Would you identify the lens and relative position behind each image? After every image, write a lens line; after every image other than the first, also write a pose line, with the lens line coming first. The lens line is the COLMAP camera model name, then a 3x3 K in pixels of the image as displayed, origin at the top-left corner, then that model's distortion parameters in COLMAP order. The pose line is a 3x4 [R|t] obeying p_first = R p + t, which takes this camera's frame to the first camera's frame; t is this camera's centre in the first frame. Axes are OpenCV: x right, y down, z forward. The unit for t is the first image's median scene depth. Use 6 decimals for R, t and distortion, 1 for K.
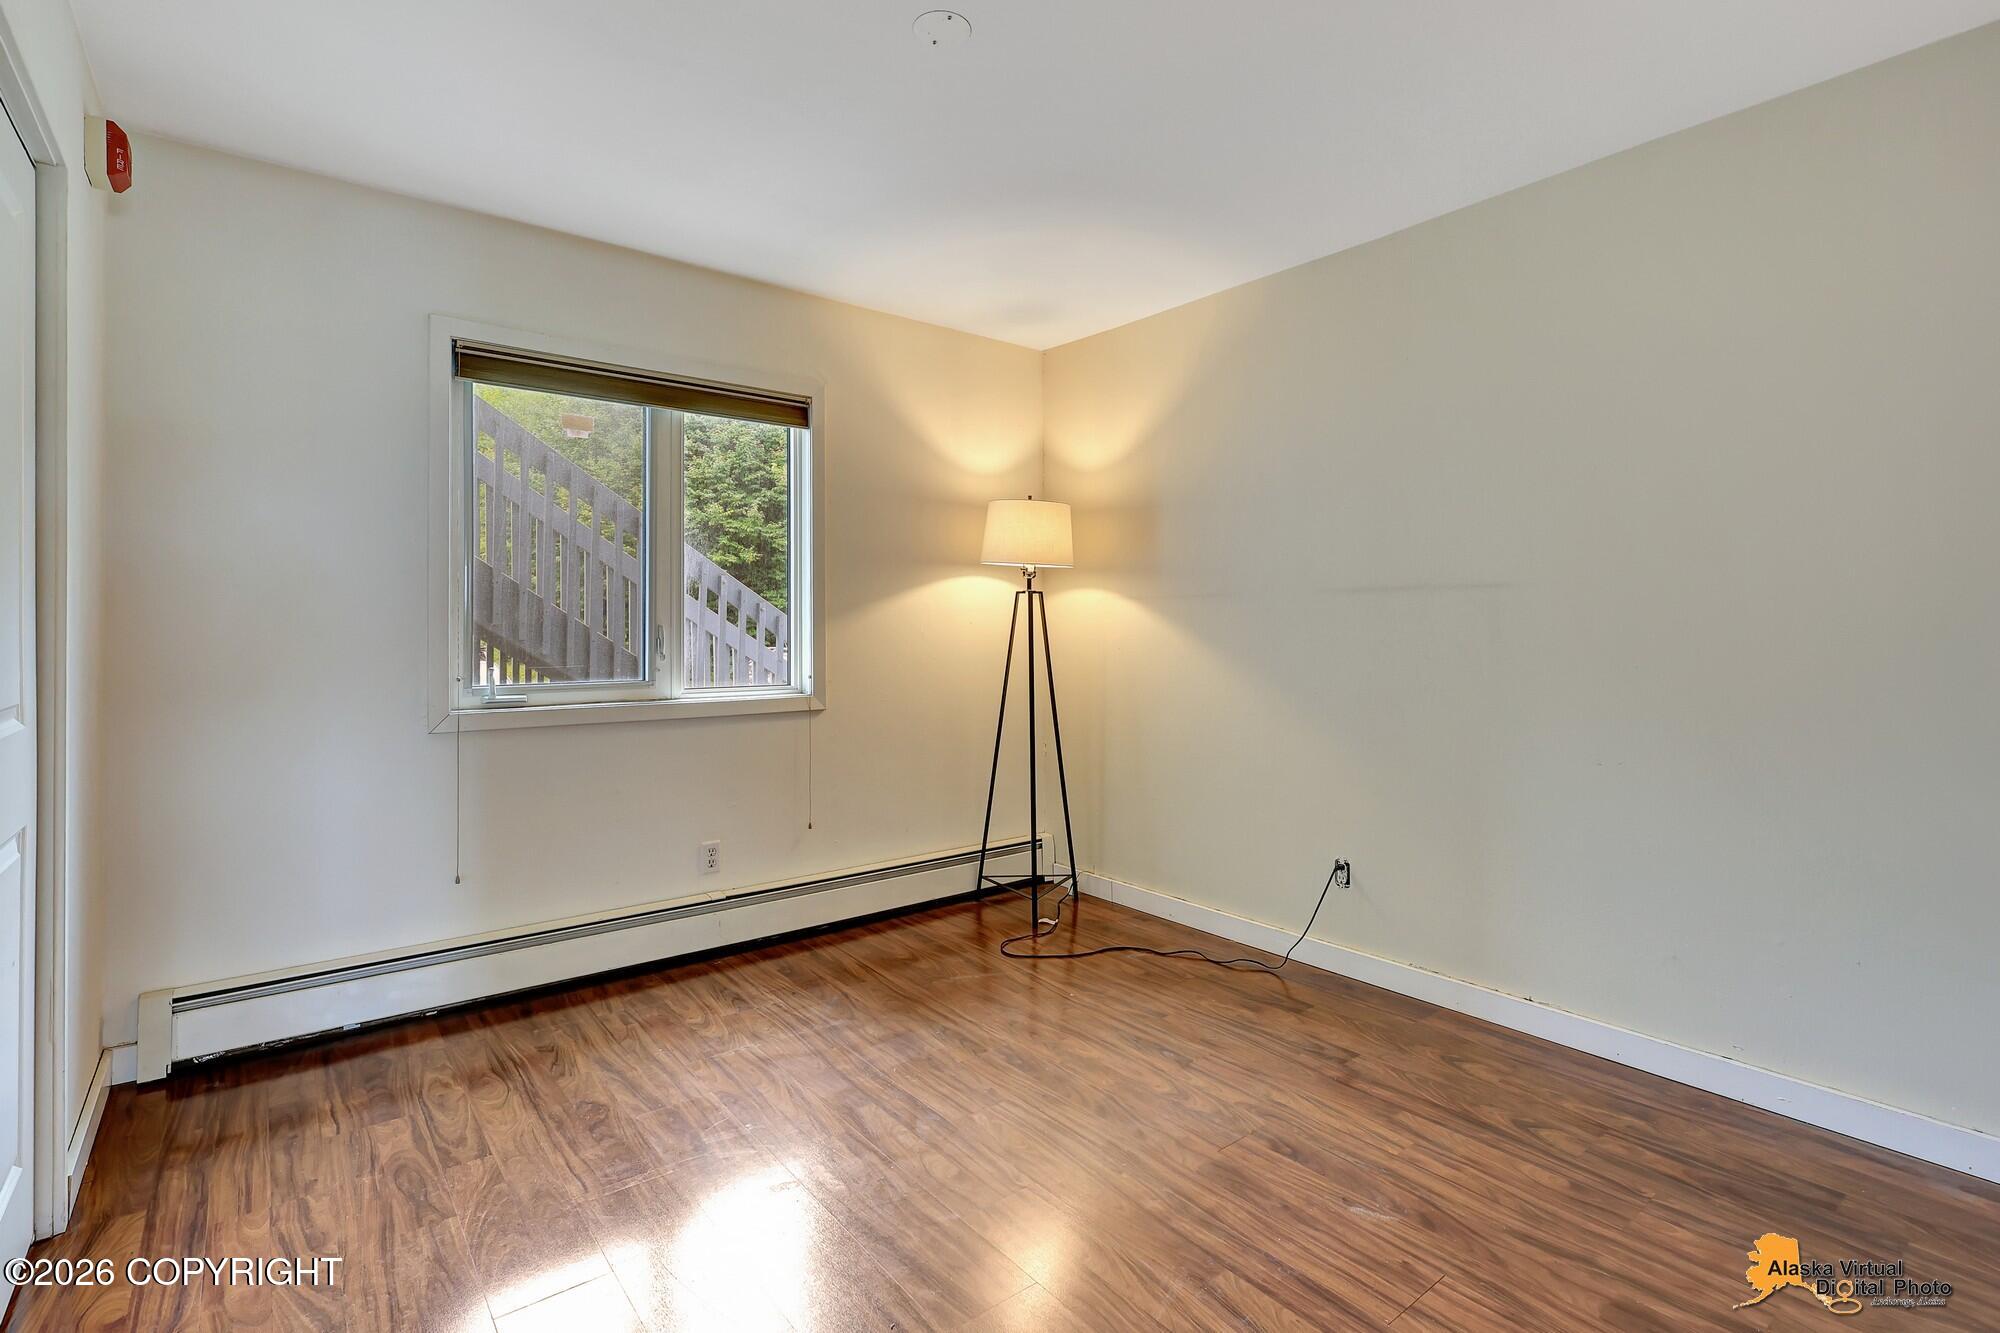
lens RADIAL K [[941.2, 0, 980.7], [0, 941.2, 619.0], [0, 0, 1]] dist [-0.000806, -0.000130]
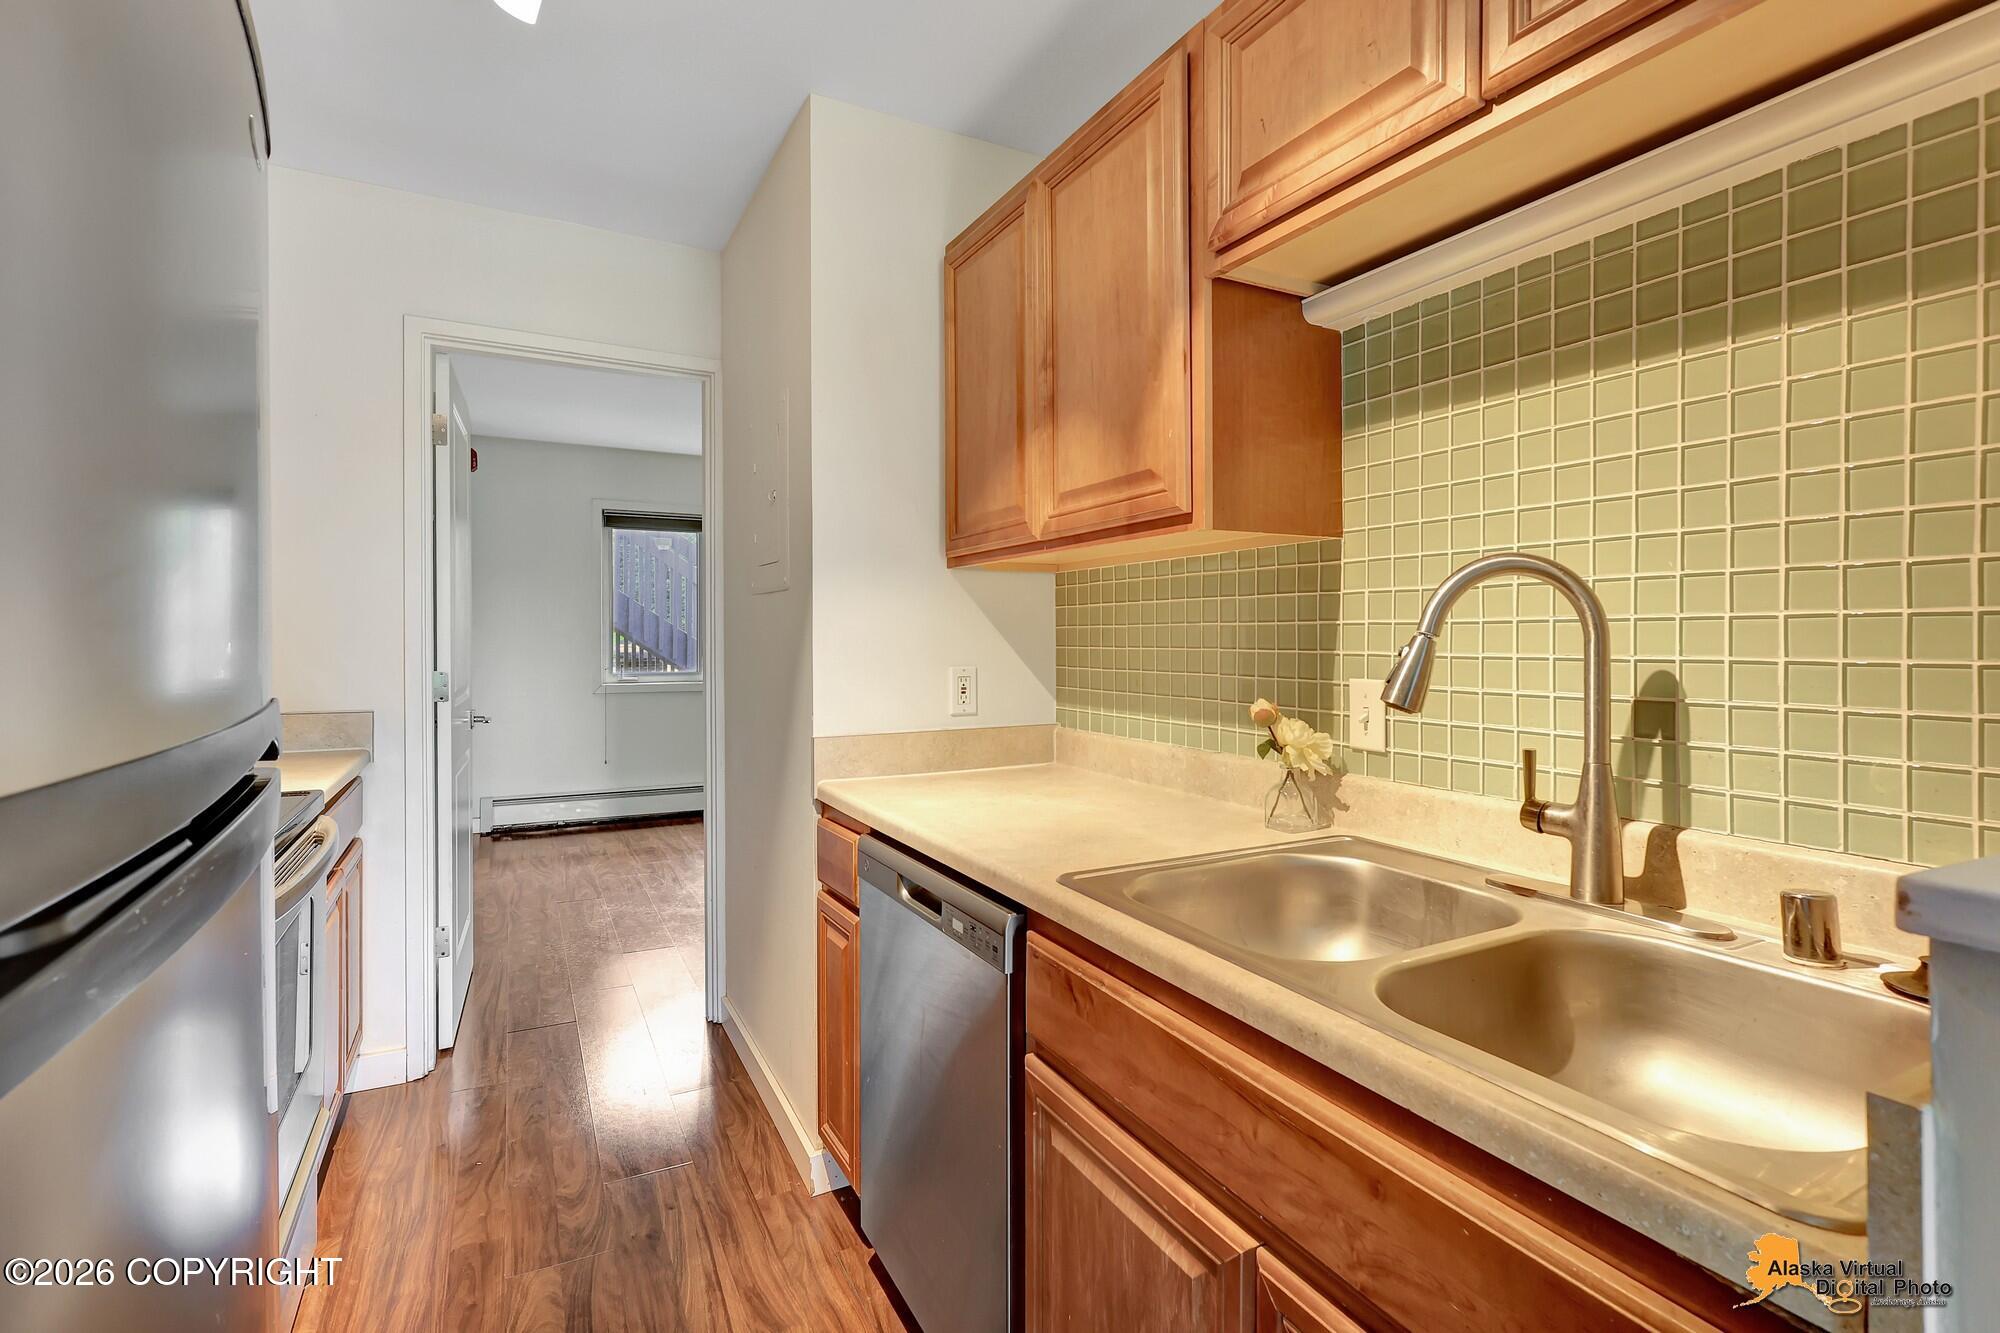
lens RADIAL K [[941.7, 0, 970.9], [0, 941.7, 635.3], [0, 0, 1]] dist [-0.001313, 0.000321]
pose [[0.980201, 0.004446, -0.197957, 0.665743], [-0.002292, 0.999936, 0.011107, -0.038066], [0.197994, -0.010433, 0.980148, -0.911682]]
